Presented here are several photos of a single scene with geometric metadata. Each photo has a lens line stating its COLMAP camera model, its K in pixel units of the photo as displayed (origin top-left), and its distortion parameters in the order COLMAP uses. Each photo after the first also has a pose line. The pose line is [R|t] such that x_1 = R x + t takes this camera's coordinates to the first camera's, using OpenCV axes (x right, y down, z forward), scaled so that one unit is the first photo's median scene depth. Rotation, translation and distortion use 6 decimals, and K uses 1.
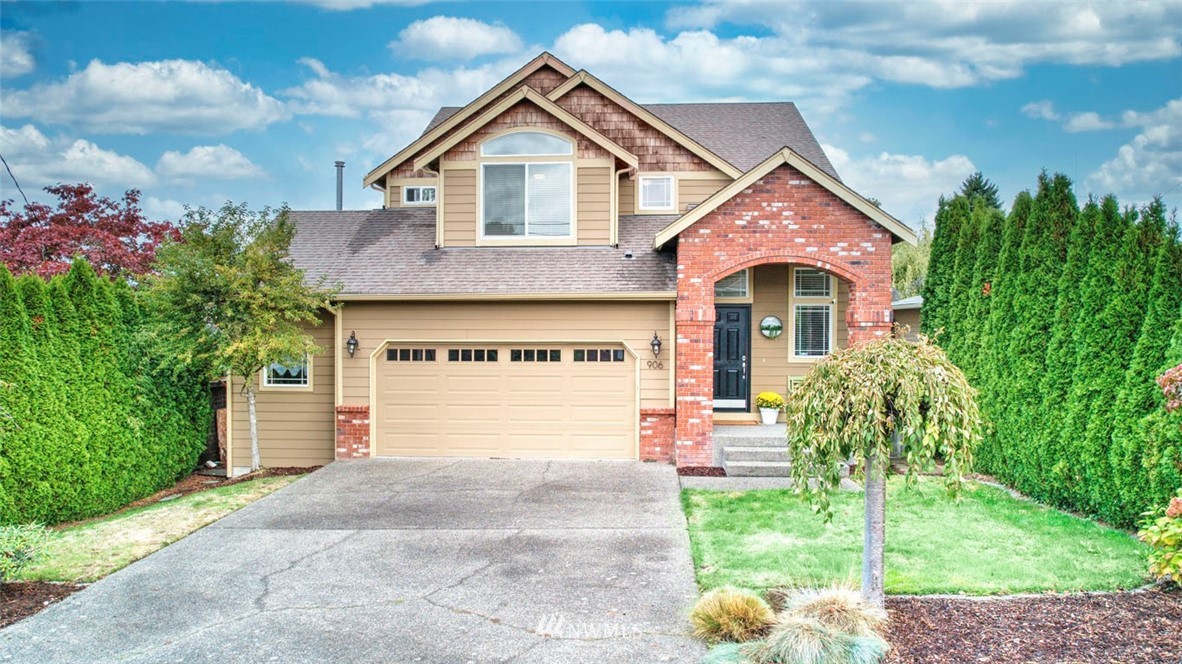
lens RADIAL K [[784.0, 0, 587.3], [0, 784.0, 341.2], [0, 0, 1]] dist [-0.058668, 0.015780]
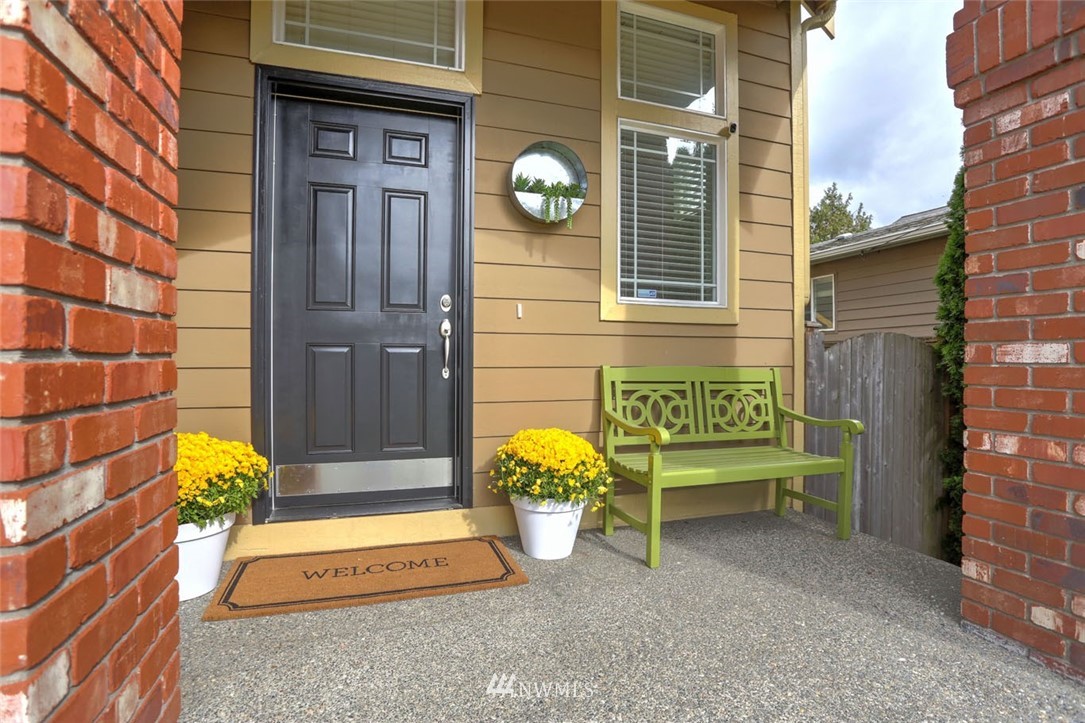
lens RADIAL K [[532.4, 0, 536.4], [0, 532.4, 359.1], [0, 0, 1]] dist [-0.059054, 0.019737]
pose [[0.930733, -0.002117, 0.365693, 0.181619], [0.004109, 0.999981, -0.004669, 0.047119], [-0.365676, 0.005848, 0.930724, 0.915697]]
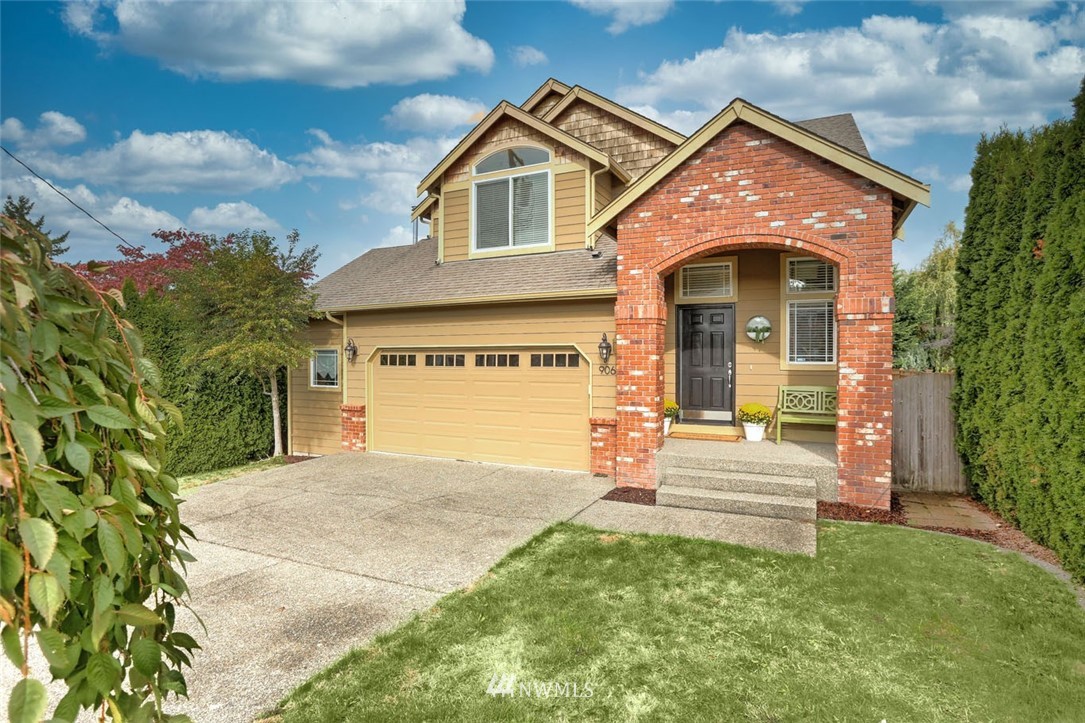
lens RADIAL K [[538.0, 0, 553.4], [0, 538.0, 354.6], [0, 0, 1]] dist [-0.056195, 0.013919]
pose [[0.929543, -0.004323, -0.368689, 0.266573], [-0.000985, 0.999899, -0.014208, 0.021467], [0.368713, 0.013570, 0.929444, 0.406499]]
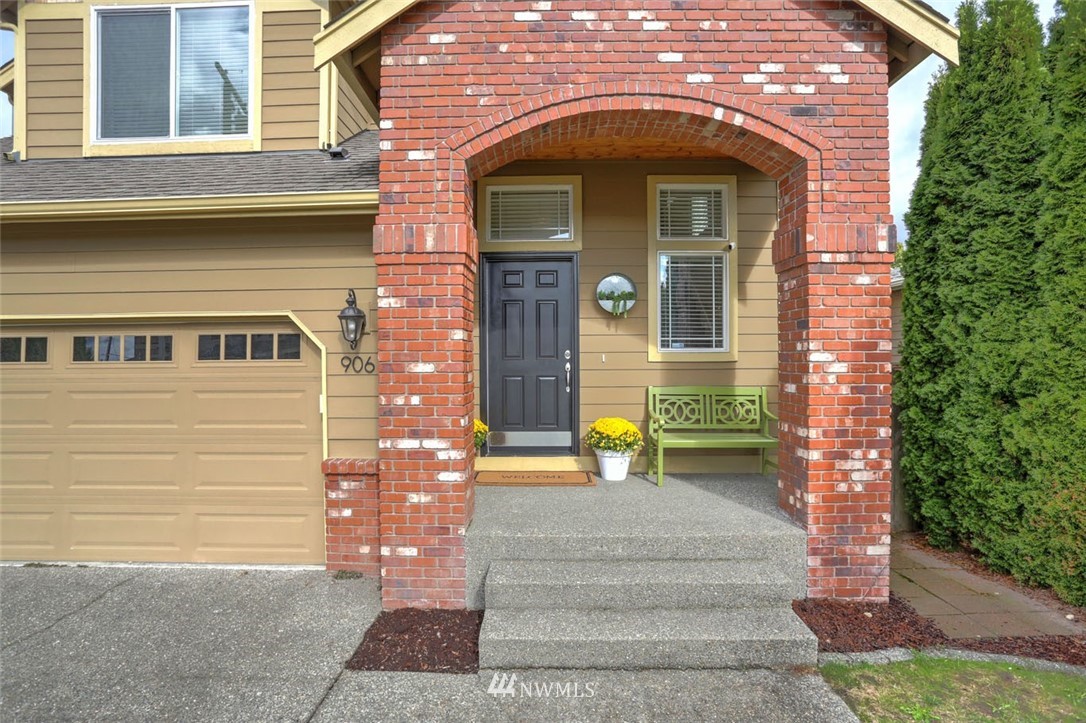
lens RADIAL K [[538.5, 0, 533.5], [0, 538.5, 357.9], [0, 0, 1]] dist [-0.056195, 0.013919]
pose [[0.999306, -0.009530, 0.036007, 0.182925], [0.009935, 0.999889, -0.011086, 0.031419], [-0.035897, 0.011436, 0.999290, 0.703703]]
